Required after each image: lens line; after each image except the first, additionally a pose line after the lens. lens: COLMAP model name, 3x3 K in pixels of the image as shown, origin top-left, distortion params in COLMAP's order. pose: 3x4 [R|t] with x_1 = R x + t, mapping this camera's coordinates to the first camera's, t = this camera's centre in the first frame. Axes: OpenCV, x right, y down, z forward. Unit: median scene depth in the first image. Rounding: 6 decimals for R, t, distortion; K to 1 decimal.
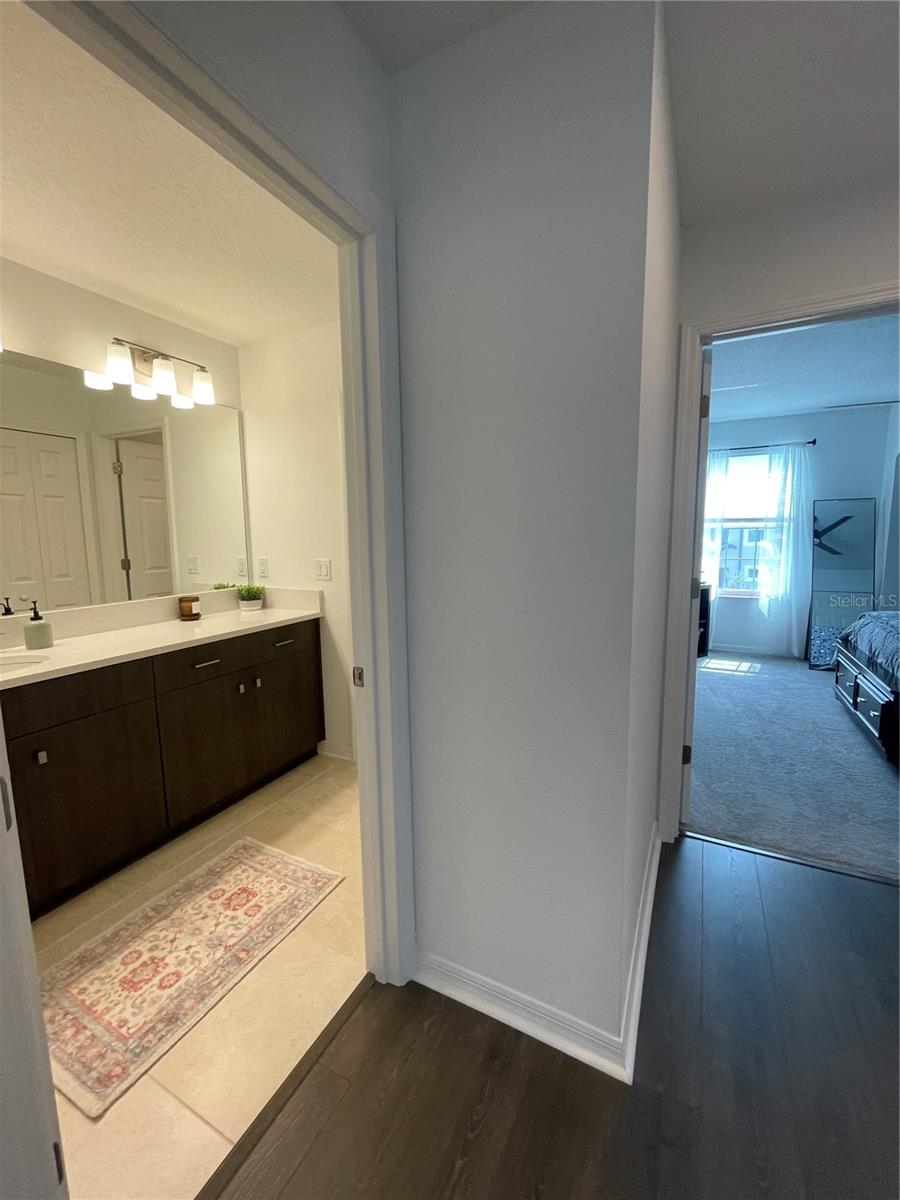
lens RADIAL K [[486.1, 0, 450.0], [0, 486.1, 596.6], [0, 0, 1]] dist [-0.002190, -0.000413]
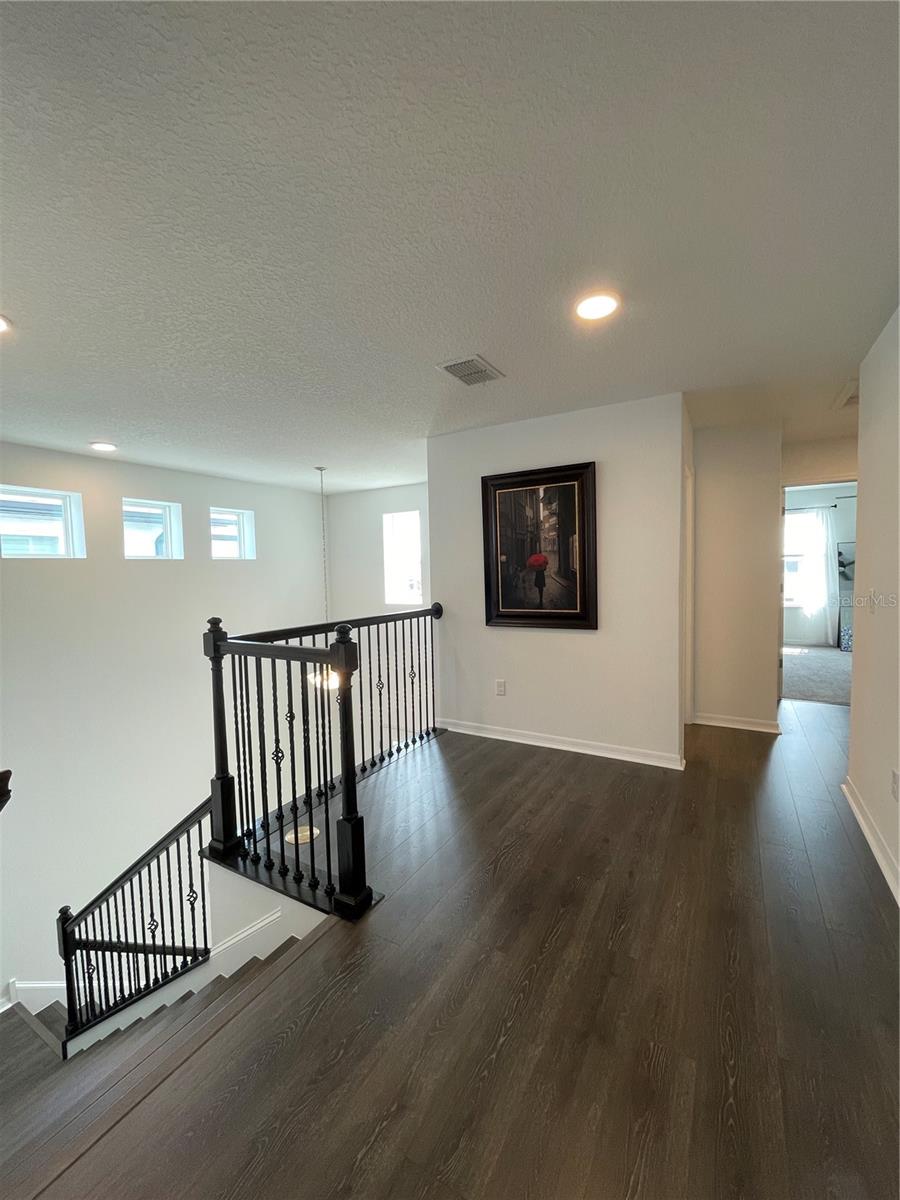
lens RADIAL K [[486.1, 0, 452.1], [0, 486.1, 597.6], [0, 0, 1]] dist [-0.002190, -0.000413]
pose [[0.999046, -0.006633, -0.043153, -0.421376], [0.003375, 0.997168, -0.075131, 0.084341], [0.043529, 0.074914, 0.996240, -0.596755]]
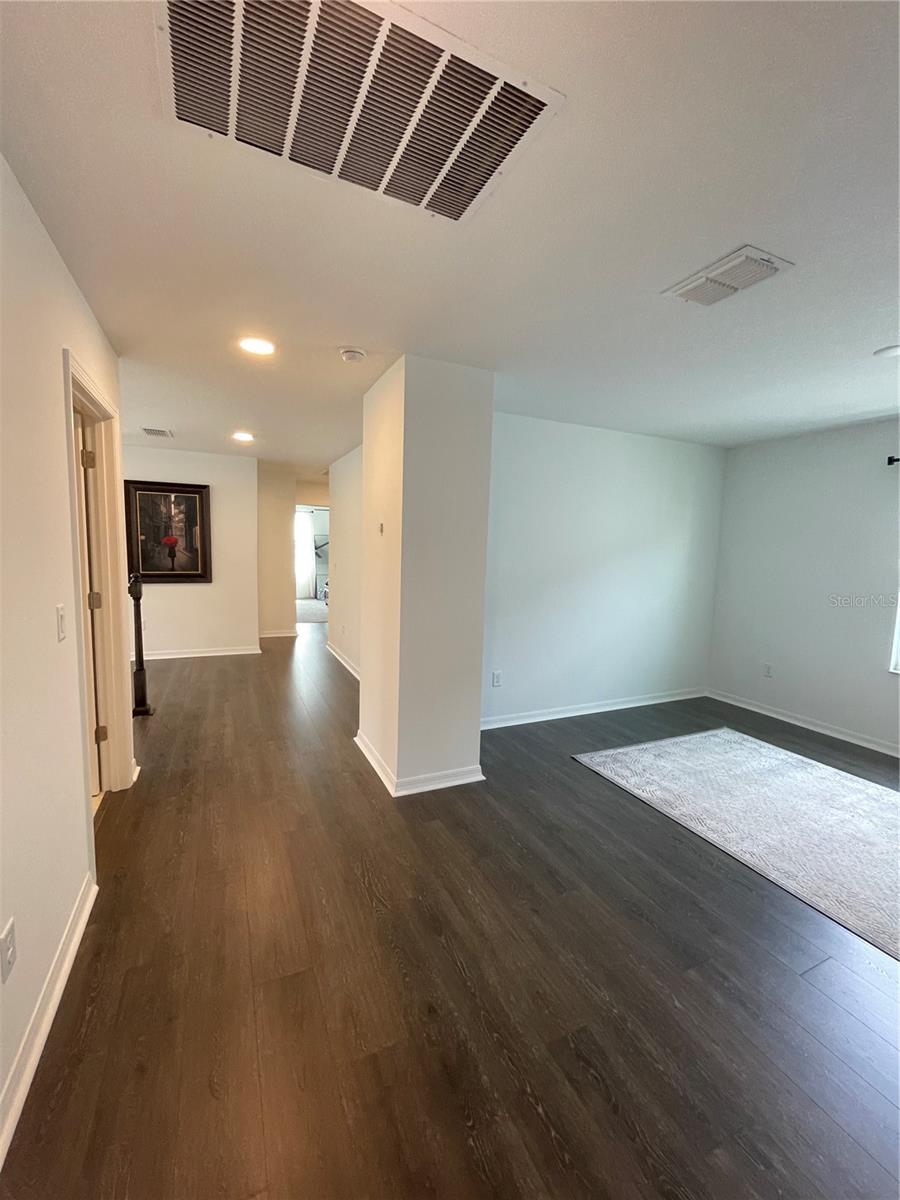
lens RADIAL K [[486.1, 0, 453.4], [0, 486.1, 598.7], [0, 0, 1]] dist [-0.002190, -0.000413]
pose [[0.602521, -0.051041, 0.796469, -0.833598], [0.065446, 0.997752, 0.014431, 0.137660], [-0.795415, 0.043431, 0.604506, -1.078517]]
